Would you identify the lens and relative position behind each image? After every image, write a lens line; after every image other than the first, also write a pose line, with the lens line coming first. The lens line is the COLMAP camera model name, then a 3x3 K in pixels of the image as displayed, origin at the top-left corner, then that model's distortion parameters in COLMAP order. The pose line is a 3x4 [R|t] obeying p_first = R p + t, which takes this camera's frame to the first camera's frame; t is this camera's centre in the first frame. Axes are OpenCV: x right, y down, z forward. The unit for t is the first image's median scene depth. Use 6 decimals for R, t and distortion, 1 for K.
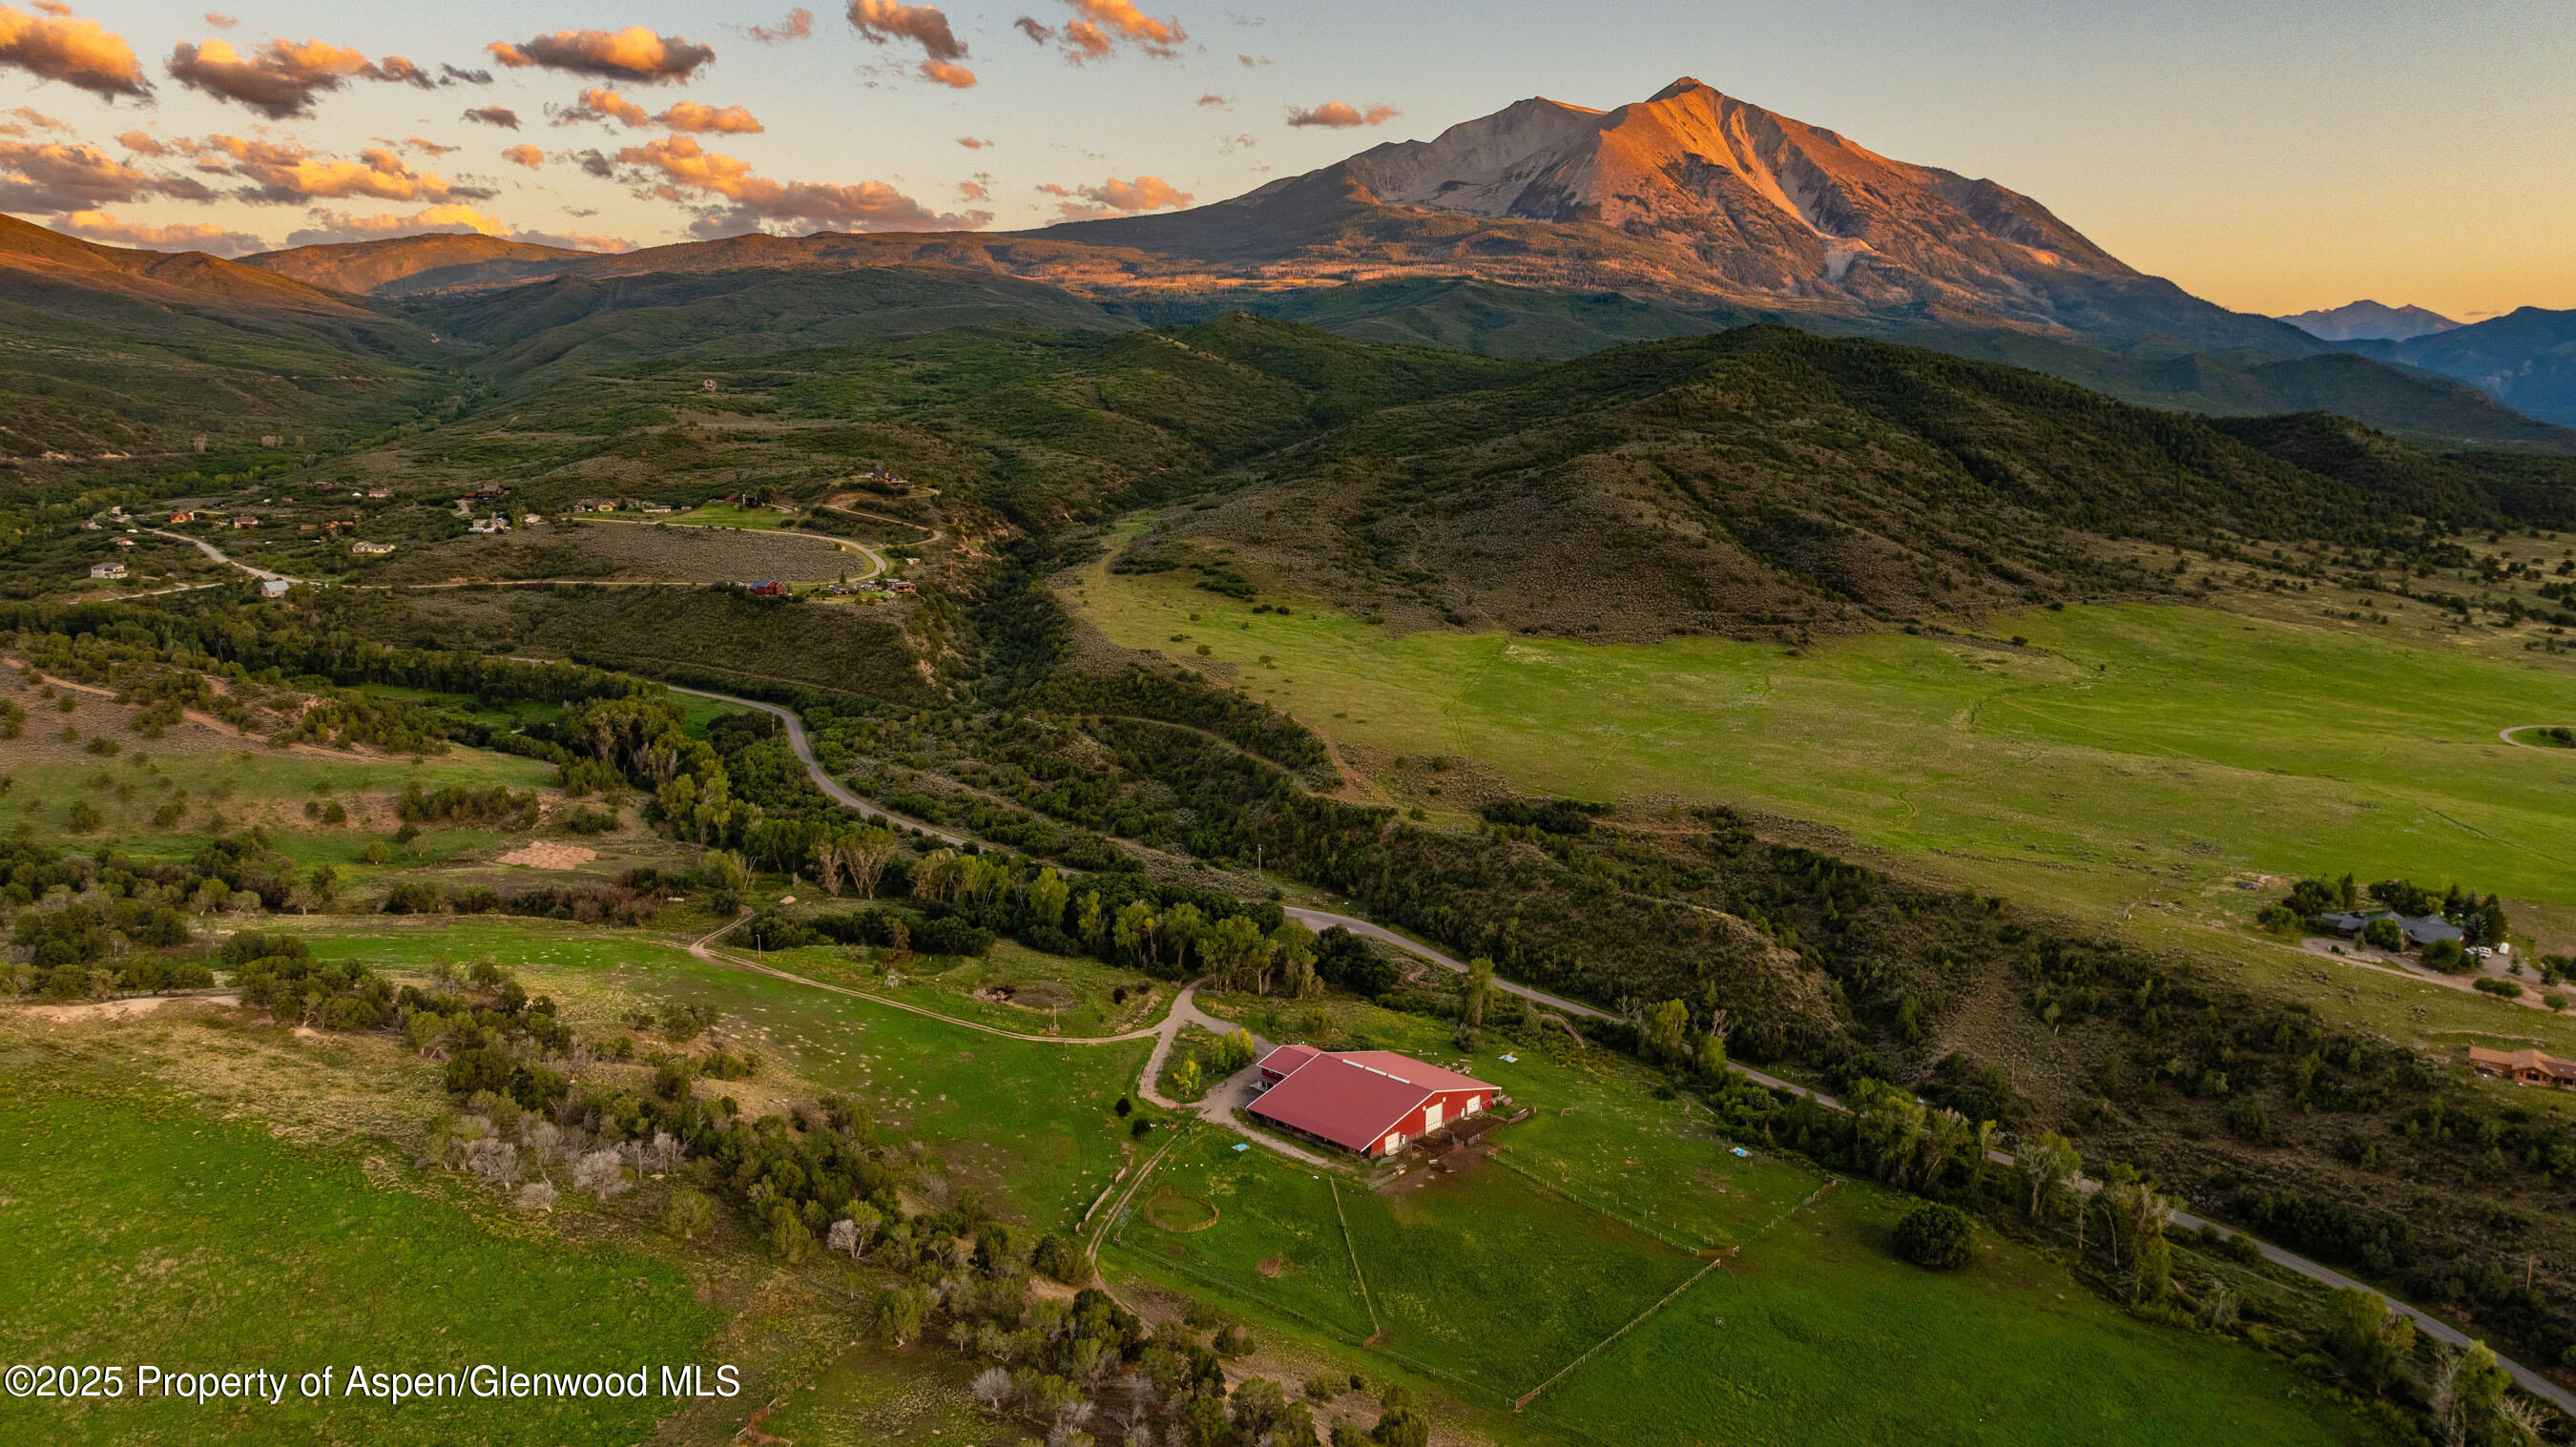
lens RADIAL K [[1819.9, 0, 1283.6], [0, 1819.9, 722.2], [0, 0, 1]] dist [-0.031152, 0.020868]
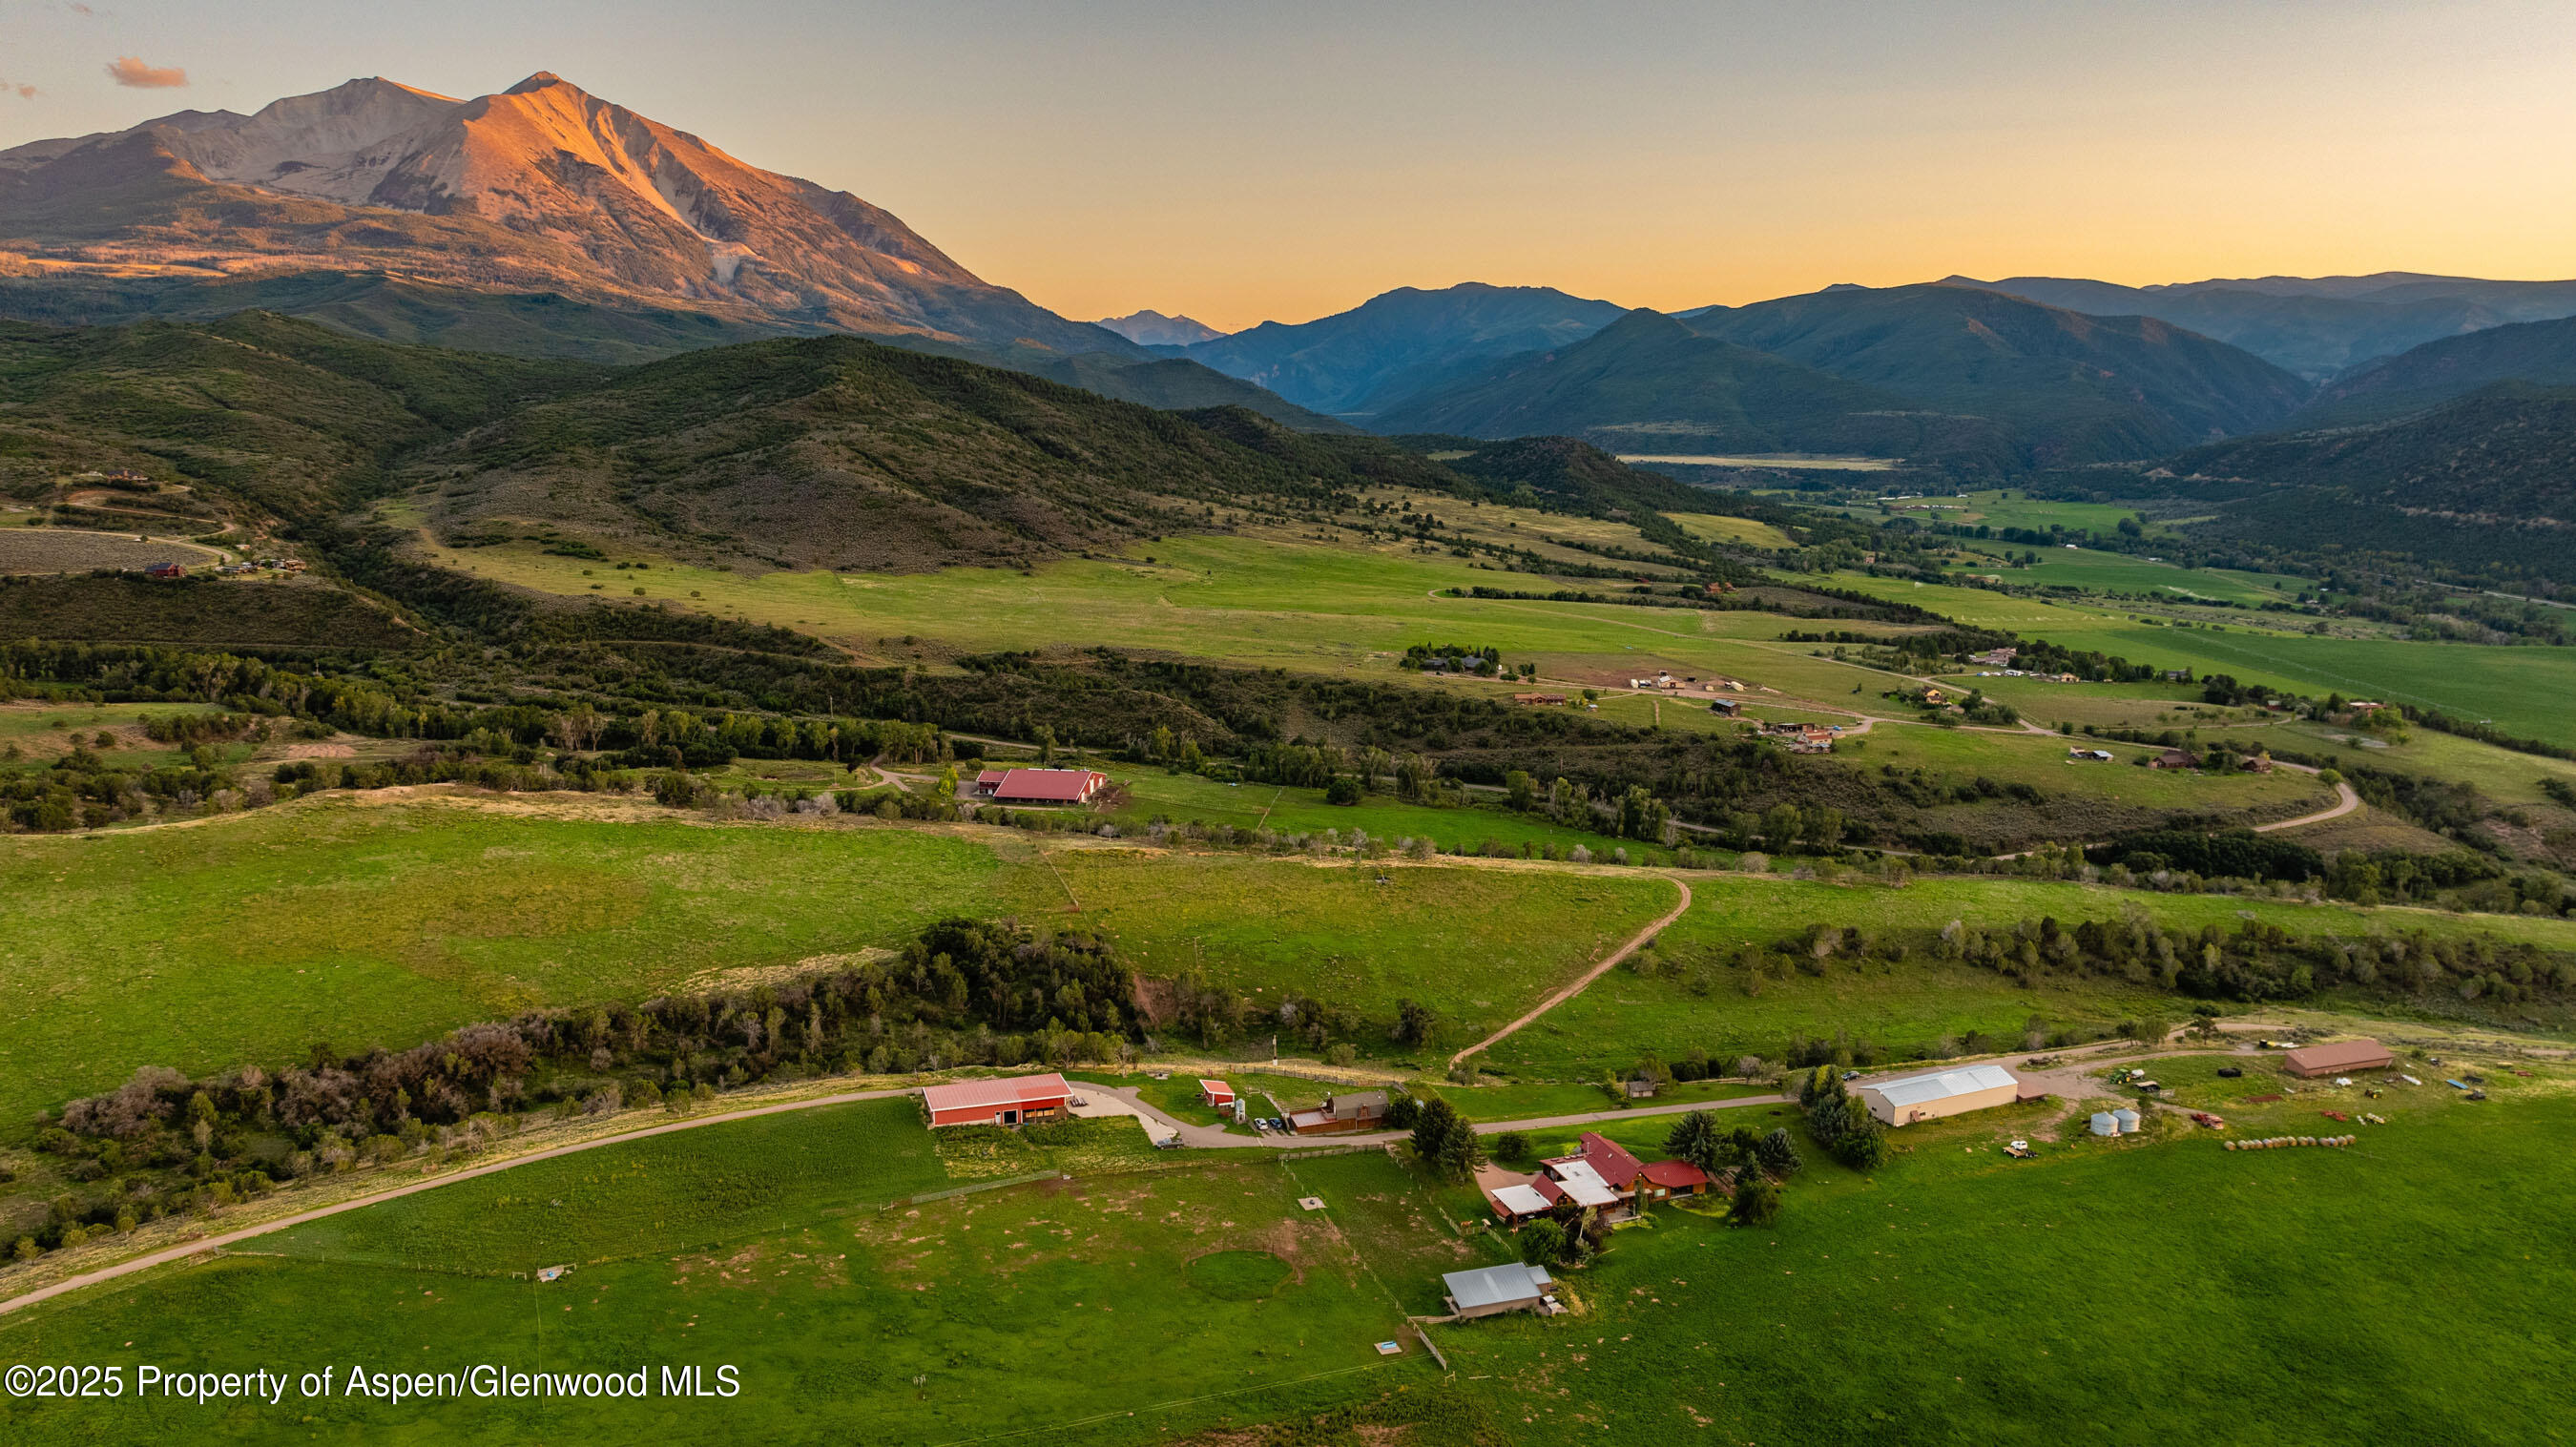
lens RADIAL K [[1819.9, 0, 1277.8], [0, 1819.9, 721.5], [0, 0, 1]] dist [-0.031152, 0.020868]
pose [[0.822917, -0.098894, 0.559489, -0.302769], [0.098372, 0.994663, 0.031126, 0.043106], [-0.559581, 0.029424, 0.828253, -0.246593]]
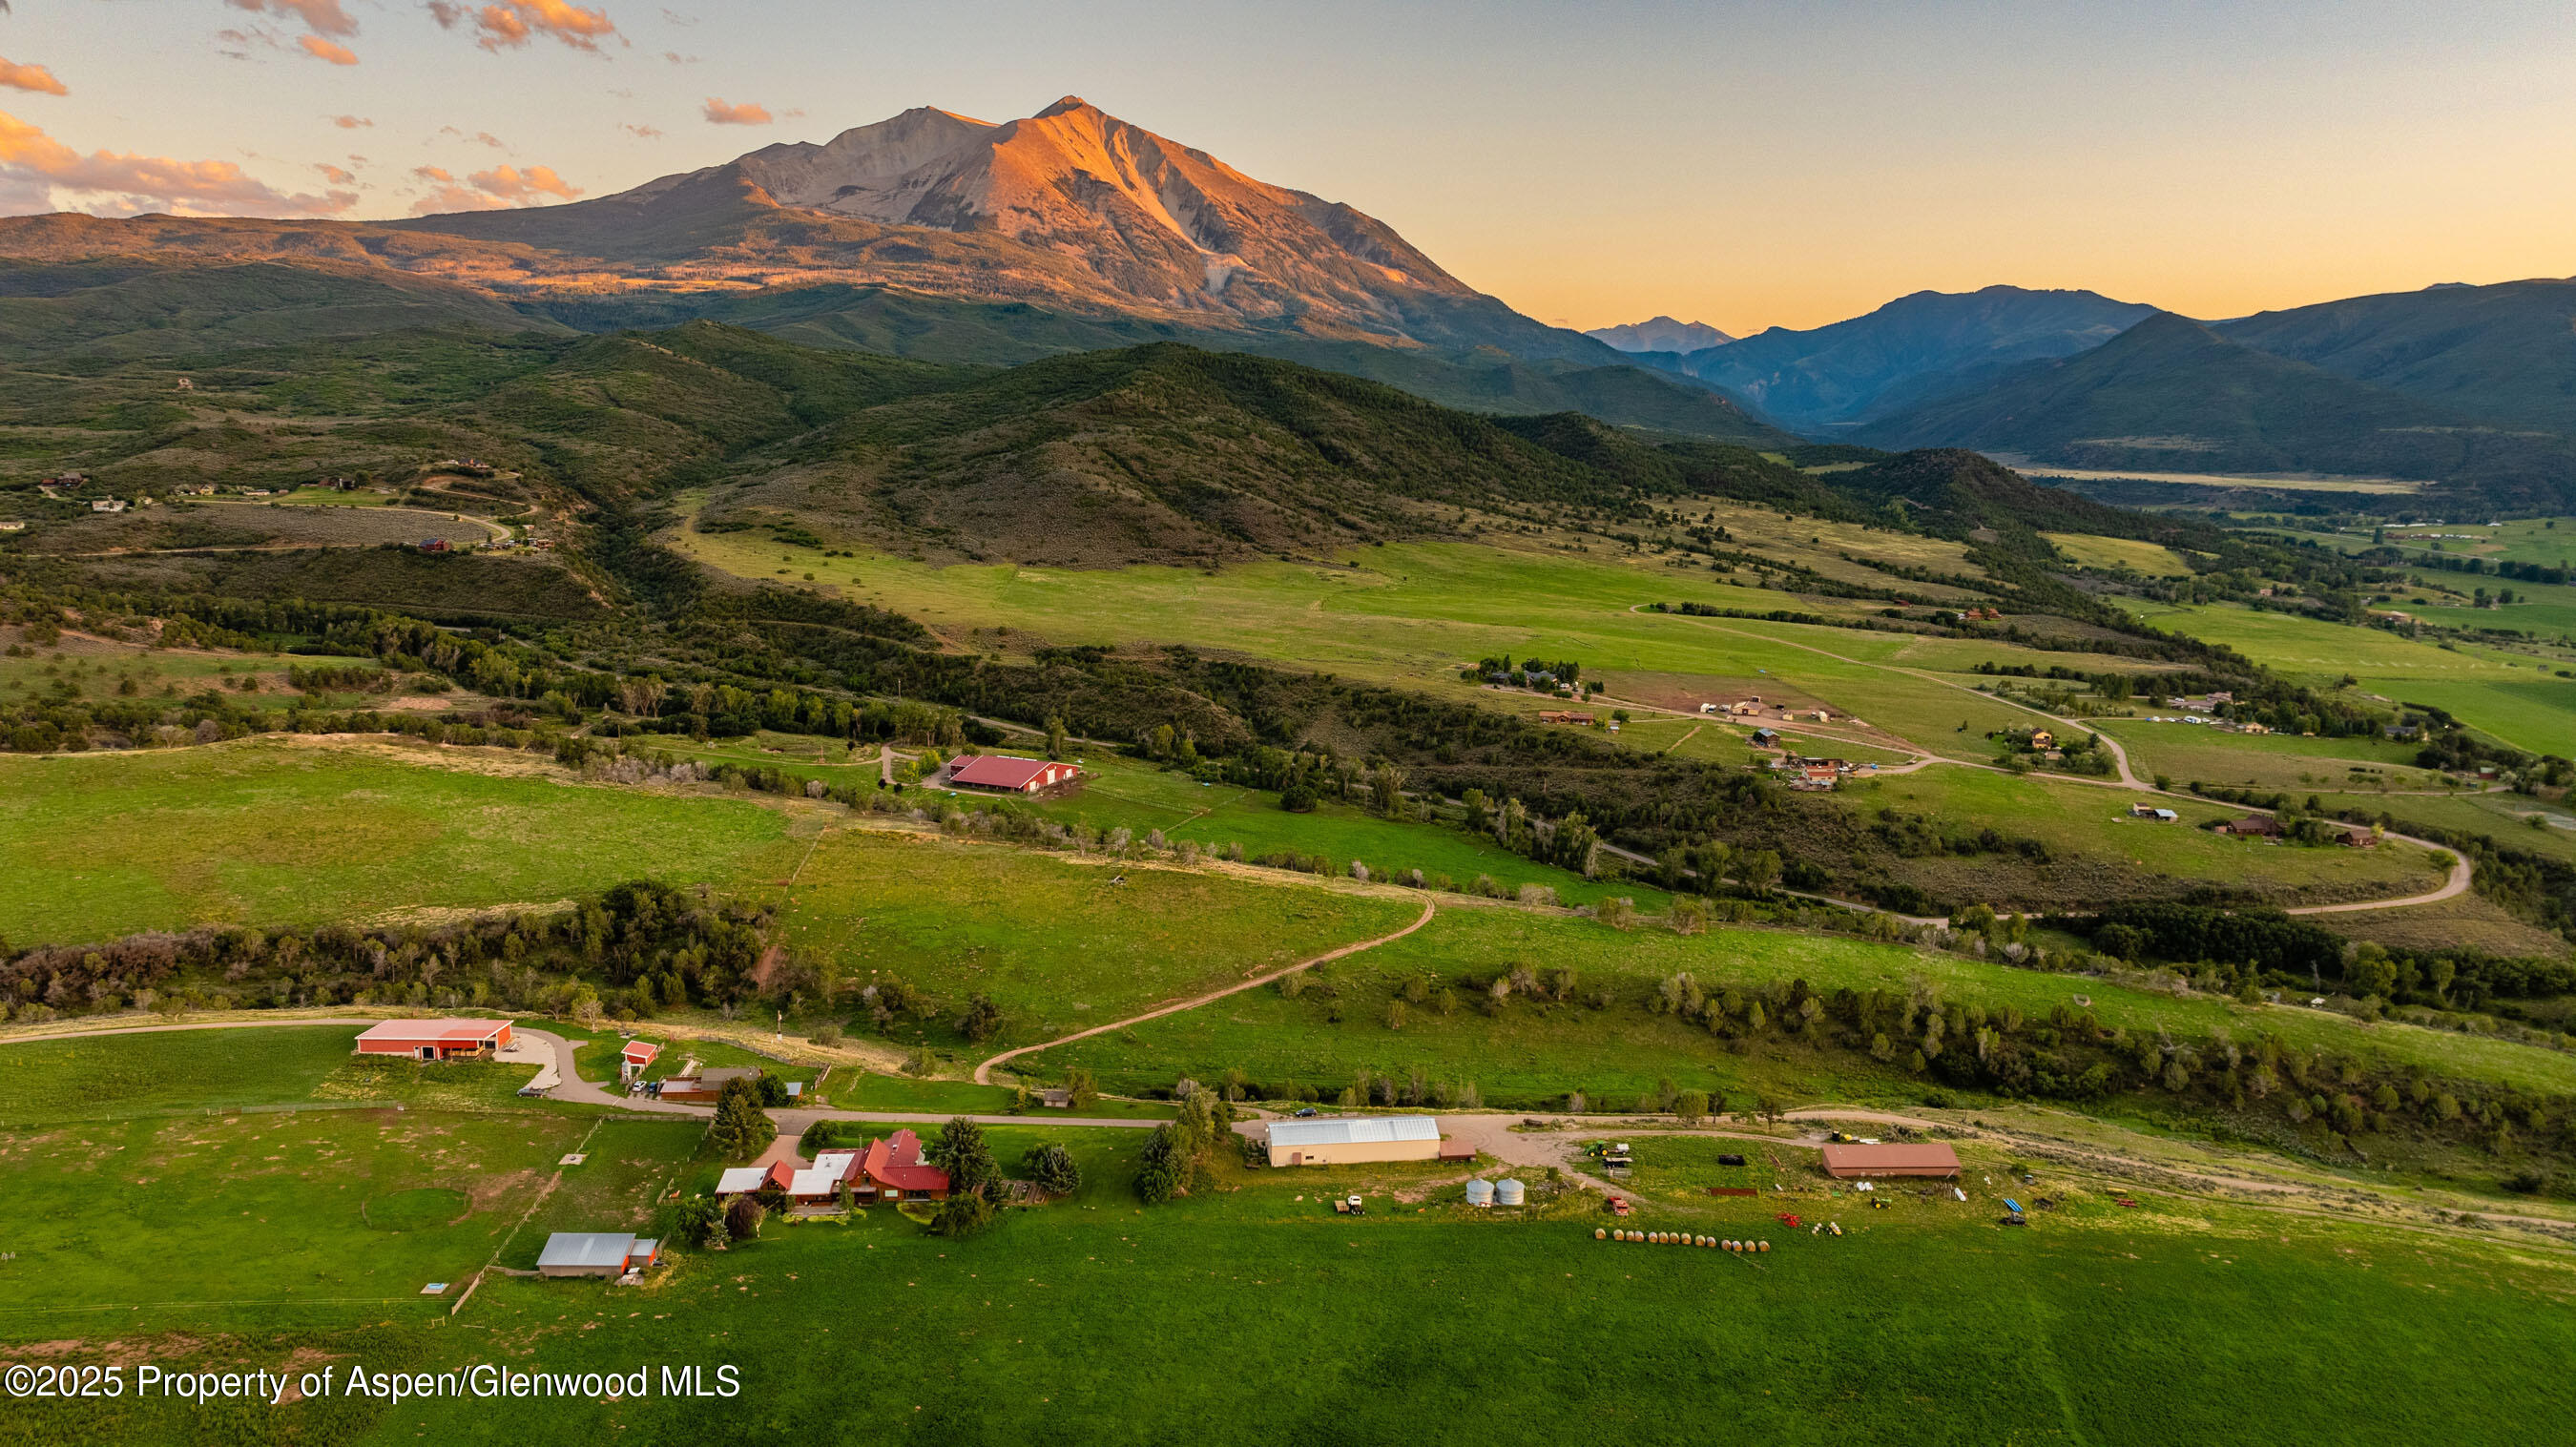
lens RADIAL K [[1819.9, 0, 1274.2], [0, 1819.9, 726.8], [0, 0, 1]] dist [-0.031152, 0.020868]
pose [[0.948935, -0.048878, 0.311664, -0.110007], [0.048345, 0.998786, 0.009443, 0.060602], [-0.311747, 0.006107, 0.950146, -0.339915]]
